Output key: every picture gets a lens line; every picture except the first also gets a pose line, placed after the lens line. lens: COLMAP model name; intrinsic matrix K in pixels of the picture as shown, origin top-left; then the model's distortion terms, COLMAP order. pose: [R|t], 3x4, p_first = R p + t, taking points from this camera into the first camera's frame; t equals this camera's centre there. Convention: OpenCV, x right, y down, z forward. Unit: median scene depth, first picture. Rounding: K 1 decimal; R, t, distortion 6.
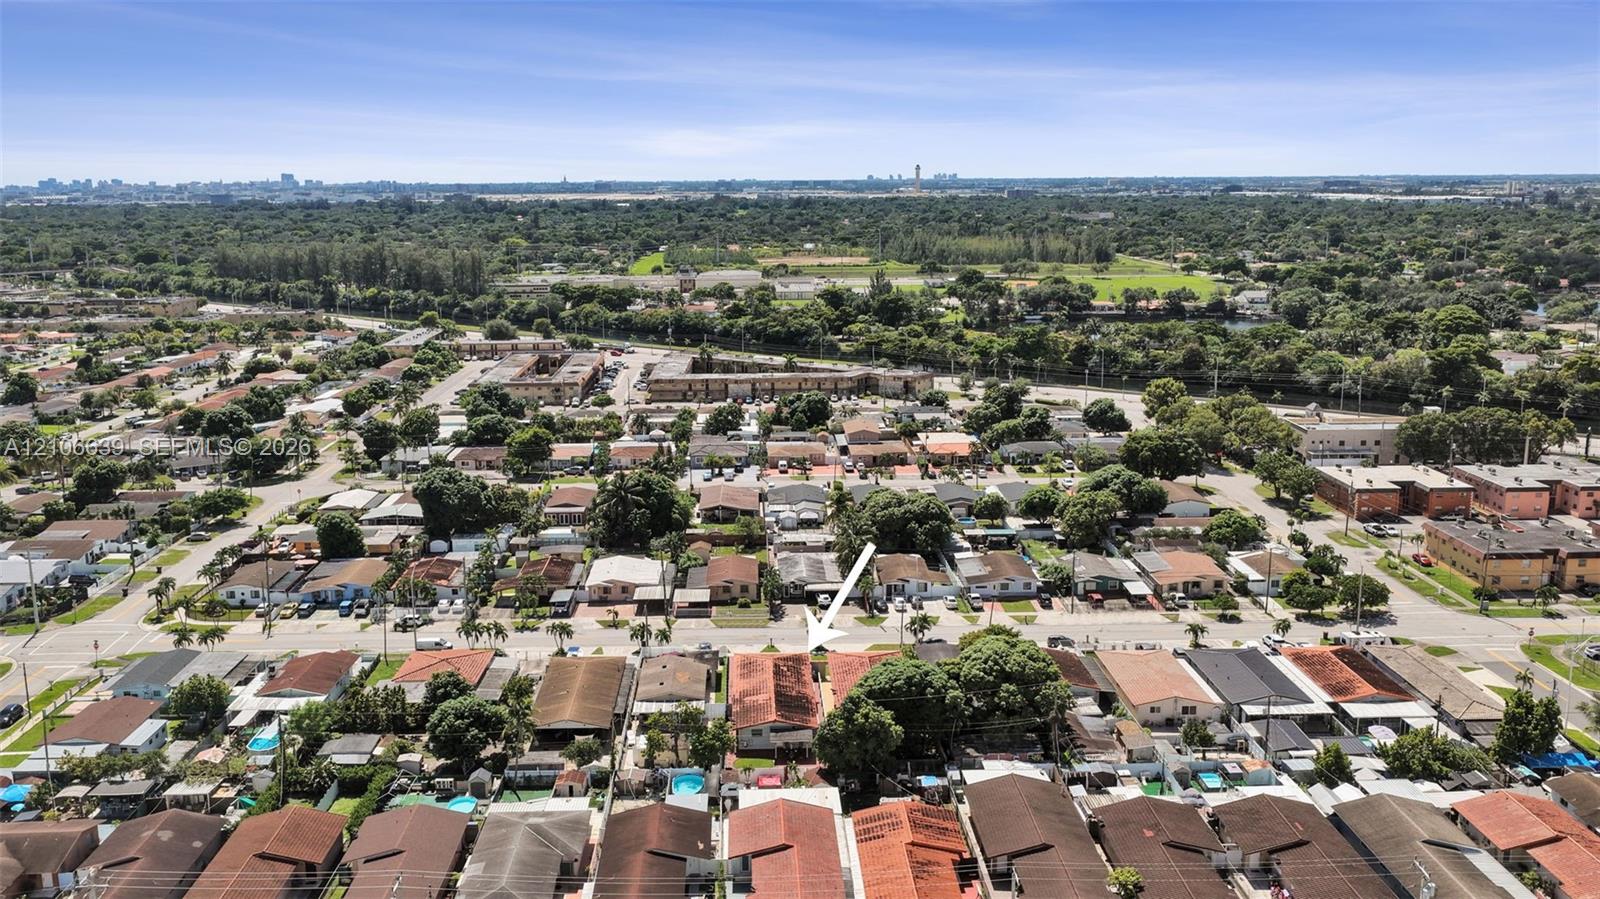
lens RADIAL K [[1337.0, 0, 803.9], [0, 1337.0, 451.8], [0, 0, 1]] dist [-0.005031, 0.009042]
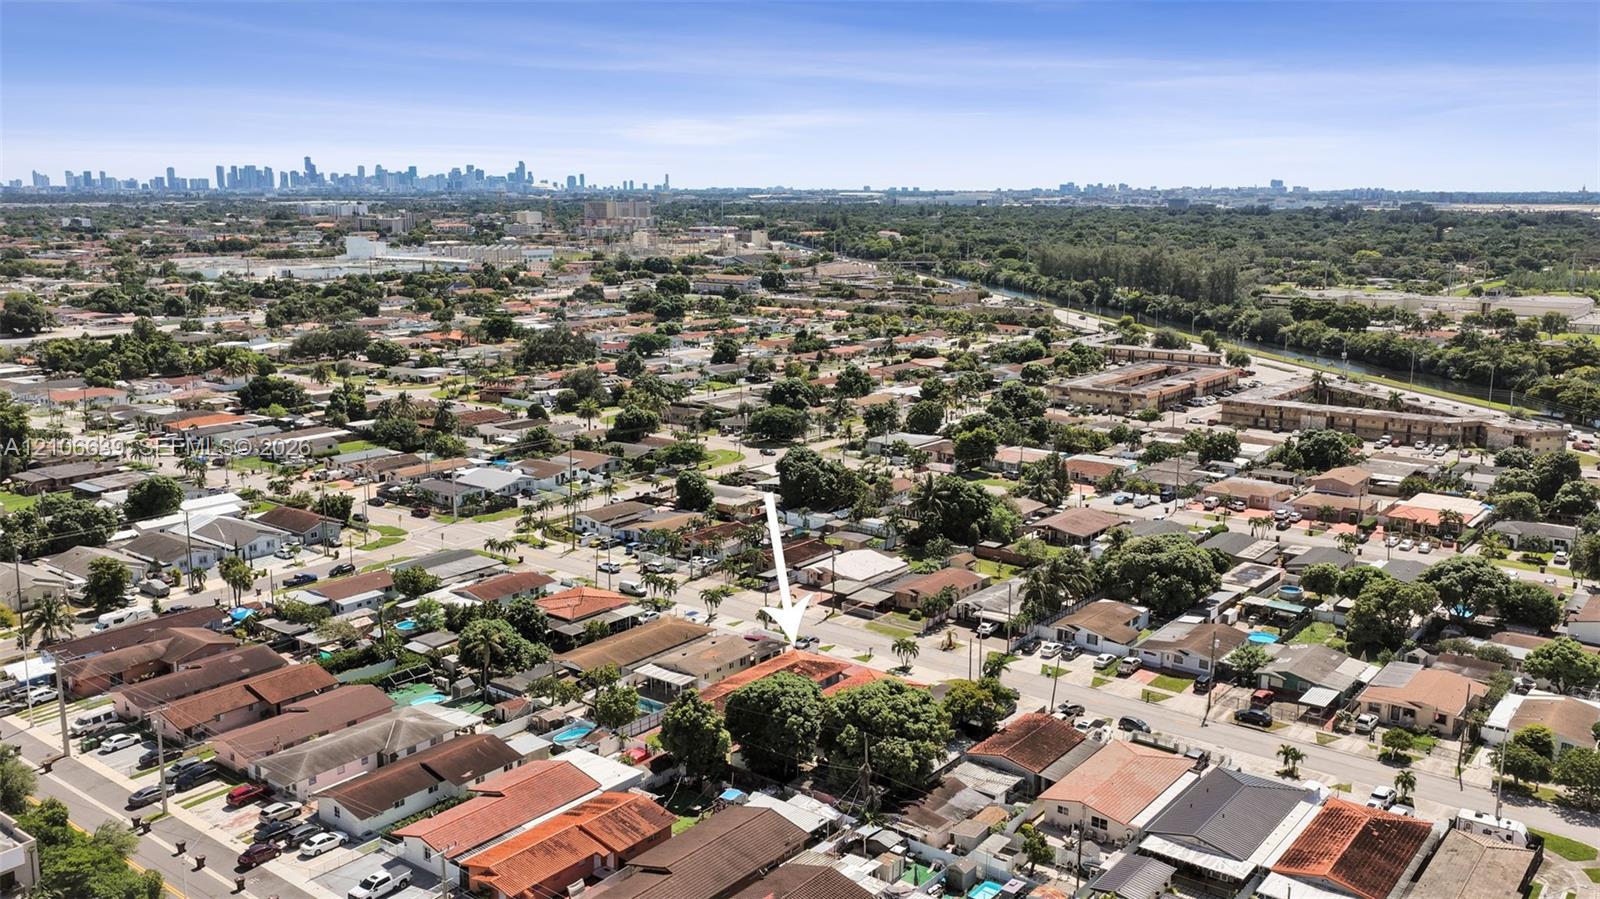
lens RADIAL K [[1337.0, 0, 804.1], [0, 1337.0, 446.9], [0, 0, 1]] dist [-0.005031, 0.009042]
pose [[0.775866, 0.130275, -0.617301, 0.488296], [-0.135210, 0.990049, 0.039000, -0.037482], [0.616239, 0.053207, 0.785760, 0.164105]]
